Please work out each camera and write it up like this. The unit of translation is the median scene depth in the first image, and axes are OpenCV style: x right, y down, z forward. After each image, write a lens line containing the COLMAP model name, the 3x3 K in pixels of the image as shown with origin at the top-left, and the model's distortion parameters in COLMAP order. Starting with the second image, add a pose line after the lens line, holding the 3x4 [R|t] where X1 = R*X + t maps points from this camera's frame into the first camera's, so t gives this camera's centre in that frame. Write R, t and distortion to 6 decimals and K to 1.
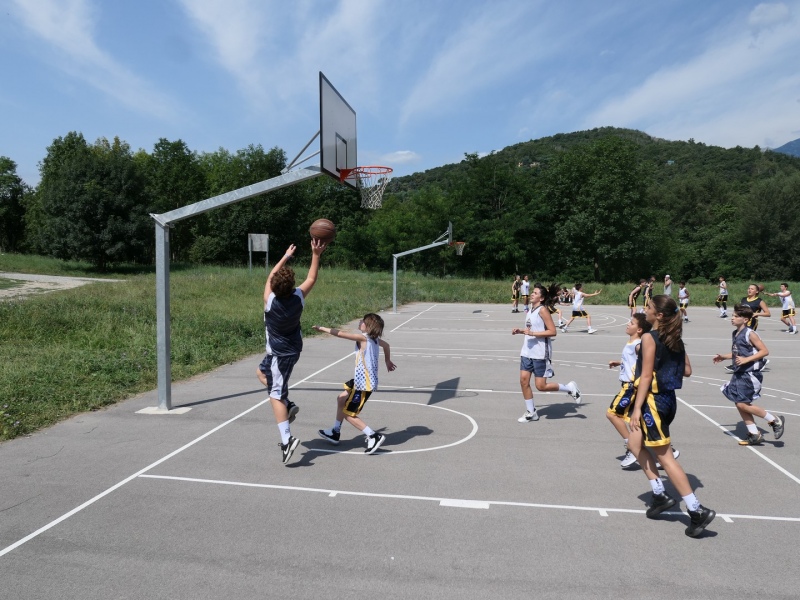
lens RADIAL K [[636.1, 0, 401.8], [0, 636.1, 299.1], [0, 0, 1]] dist [-0.016482, 0.013724]
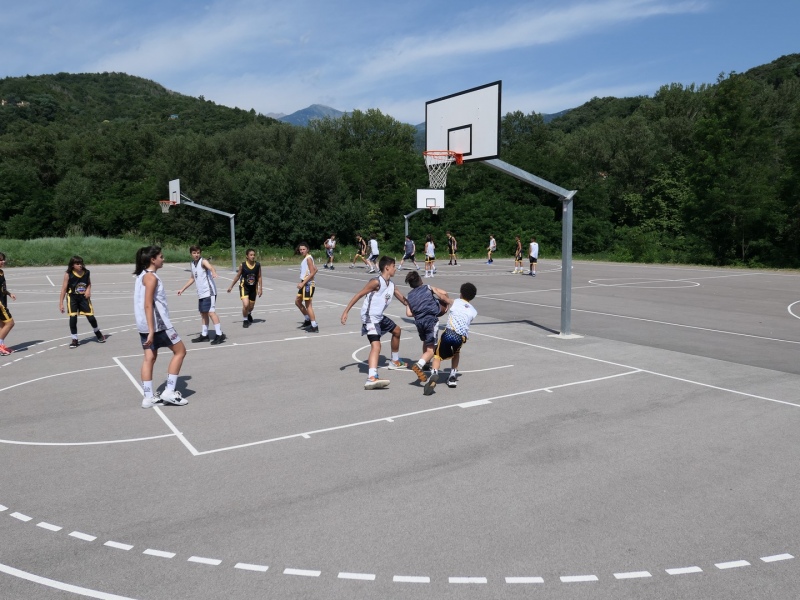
lens RADIAL K [[634.5, 0, 401.5], [0, 634.5, 299.4], [0, 0, 1]] dist [-0.005675, 0.004341]
pose [[0.763672, -0.083929, 0.640126, 0.306816], [0.038501, 0.995670, 0.084612, 0.002739], [-0.644456, -0.039970, 0.763596, -0.048655]]
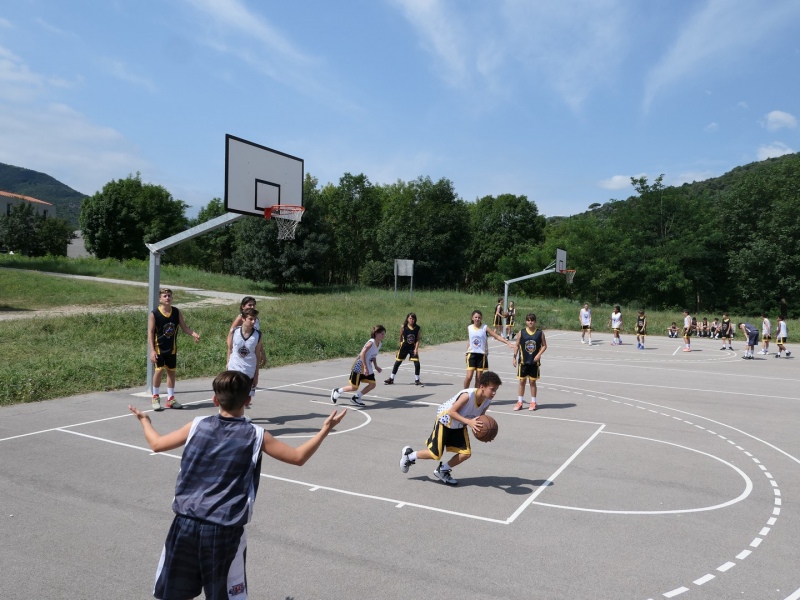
lens RADIAL K [[636.2, 0, 400.0], [0, 636.2, 300.0], [0, 0, 1]] dist [-0.022984, 0.009094]
pose [[0.946648, 0.029148, -0.320950, 0.072746], [-0.041894, 0.998581, -0.032878, 0.000658], [0.319536, 0.044569, 0.946525, -0.010642]]
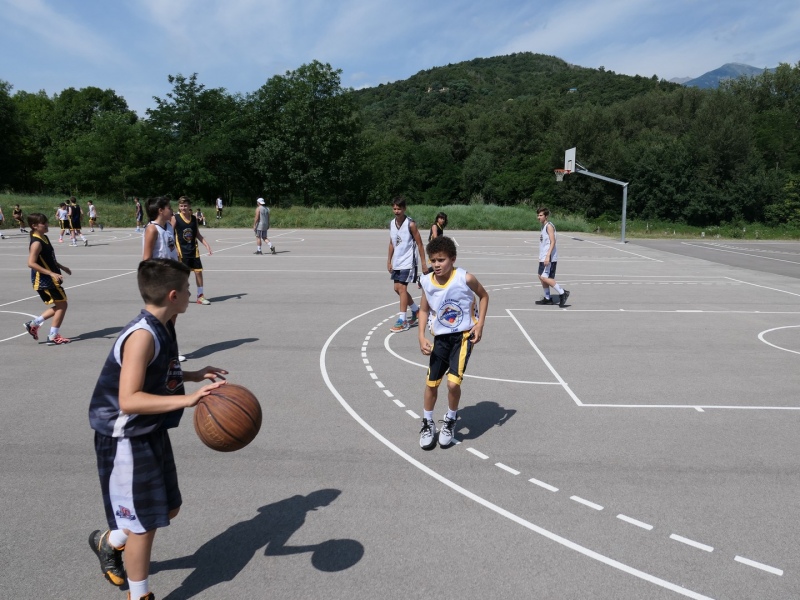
lens RADIAL K [[636.1, 0, 401.8], [0, 636.1, 299.1], [0, 0, 1]] dist [-0.016482, 0.013724]
pose [[0.993554, -0.017044, 0.112071, 0.305000], [0.004384, 0.993669, 0.112261, 0.005828], [-0.113275, -0.111046, 0.987339, -0.047049]]
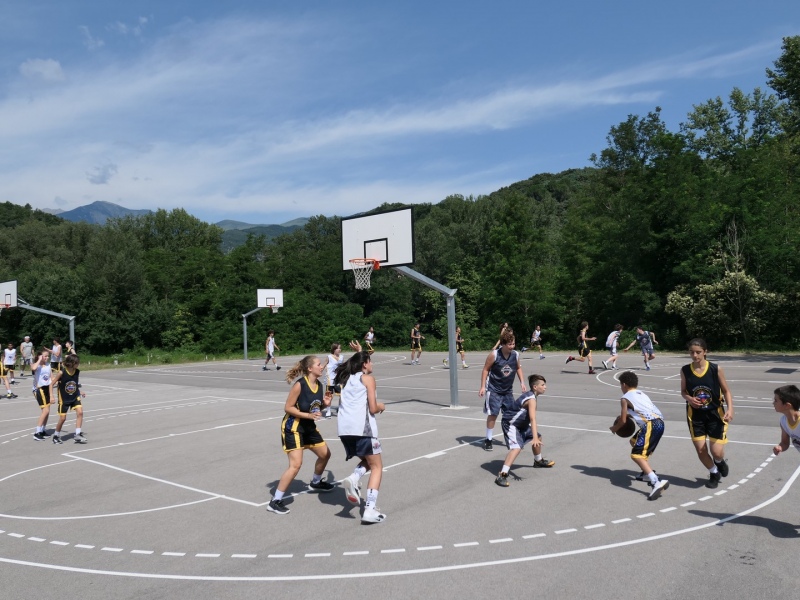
lens RADIAL K [[636.1, 0, 401.8], [0, 636.1, 299.1], [0, 0, 1]] dist [-0.016482, 0.013724]
pose [[0.528691, 0.005083, 0.848799, 0.258233], [0.073399, 0.995963, -0.051682, 0.002942], [-0.845635, 0.089625, 0.526184, -0.044117]]
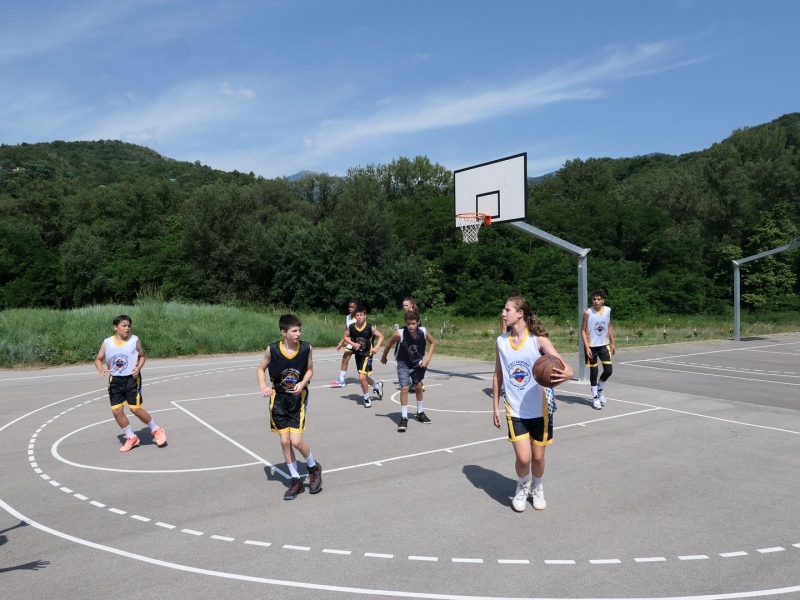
lens RADIAL K [[637.5, 0, 402.2], [0, 637.5, 301.4], [0, 0, 1]] dist [-0.016836, 0.014205]
pose [[0.752647, -0.033225, 0.657586, 0.335244], [0.051566, 0.998633, -0.008563, -0.009129], [-0.656402, 0.040354, 0.753331, 0.274635]]
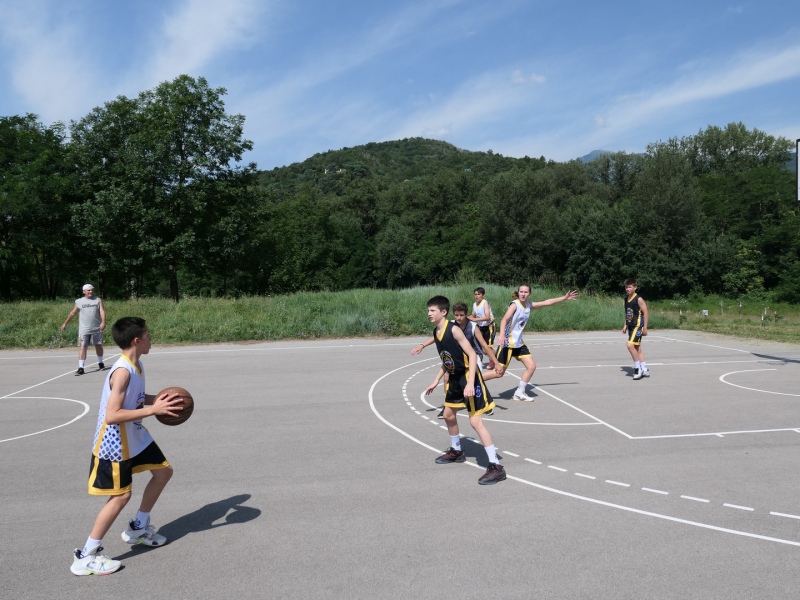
lens RADIAL K [[637.6, 0, 402.4], [0, 637.6, 296.3], [0, 0, 1]] dist [-0.011127, 0.013828]
pose [[0.962776, -0.034701, 0.268063, 0.319229], [0.039626, 0.999130, -0.012985, -0.007614], [-0.267379, 0.023124, 0.963314, 0.266592]]
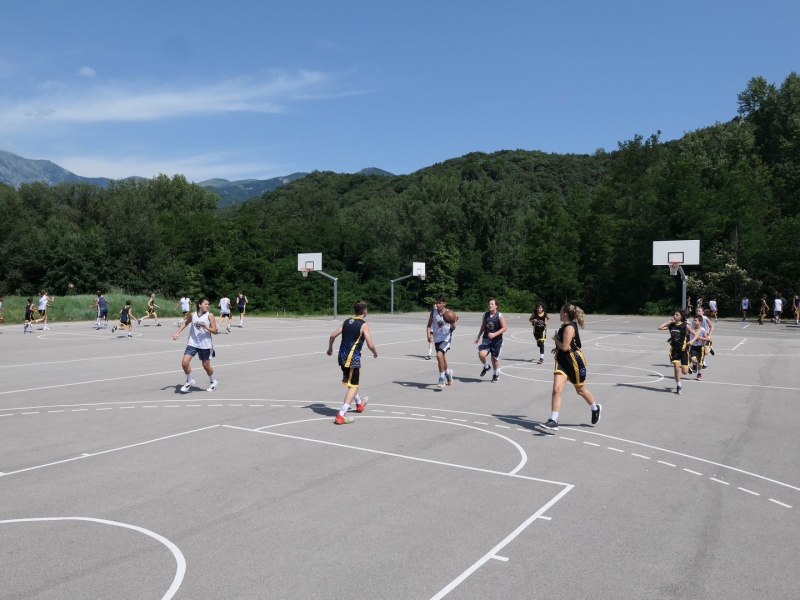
lens RADIAL K [[633.6, 0, 400.3], [0, 633.6, 296.2], [0, 0, 1]] dist [-0.007566, 0.001984]
pose [[0.415041, -0.015821, 0.909665, -0.046291], [0.040091, 0.999196, -0.000913, -0.003233], [-0.908919, 0.036848, 0.415342, 0.062395]]
